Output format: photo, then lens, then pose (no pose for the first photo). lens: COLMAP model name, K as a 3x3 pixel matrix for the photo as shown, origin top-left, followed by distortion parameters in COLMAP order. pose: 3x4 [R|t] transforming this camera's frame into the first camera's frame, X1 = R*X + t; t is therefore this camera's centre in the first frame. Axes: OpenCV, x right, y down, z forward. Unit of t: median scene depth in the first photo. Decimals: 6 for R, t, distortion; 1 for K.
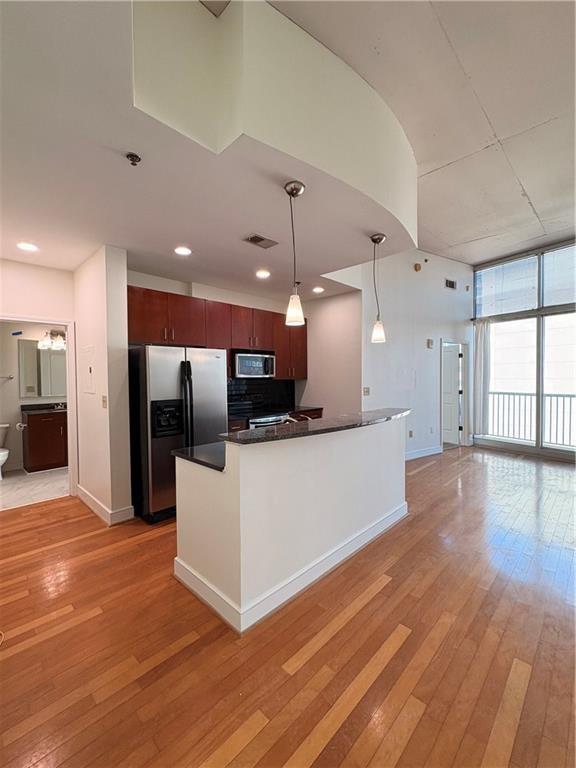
lens RADIAL K [[325.9, 0, 288.0], [0, 325.9, 384.0], [0, 0, 1]] dist [-0.001100, -0.000133]
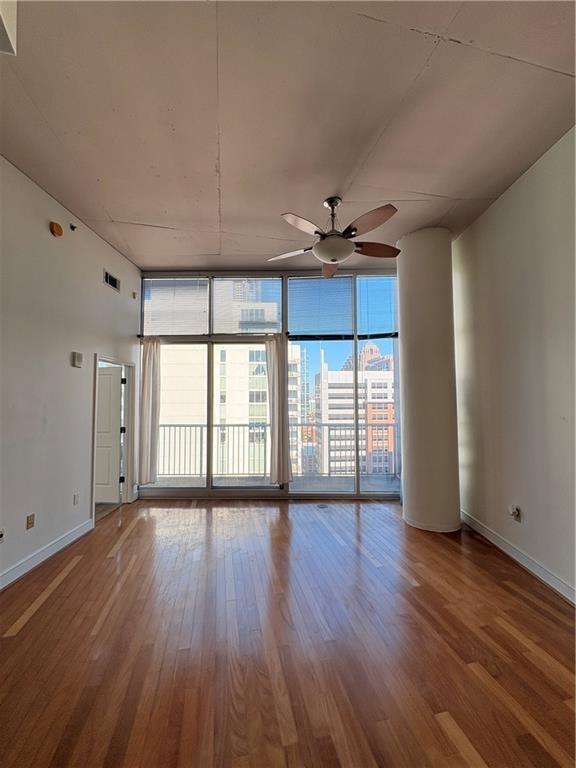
lens RADIAL K [[307.2, 0, 288.0], [0, 307.2, 384.0], [0, 0, 1]] dist [0.000676, 0.000171]
pose [[0.548279, 0.045103, 0.835078, 0.219711], [0.019602, 0.997577, -0.066750, -0.038284], [-0.836066, 0.052967, 0.546066, 0.444675]]
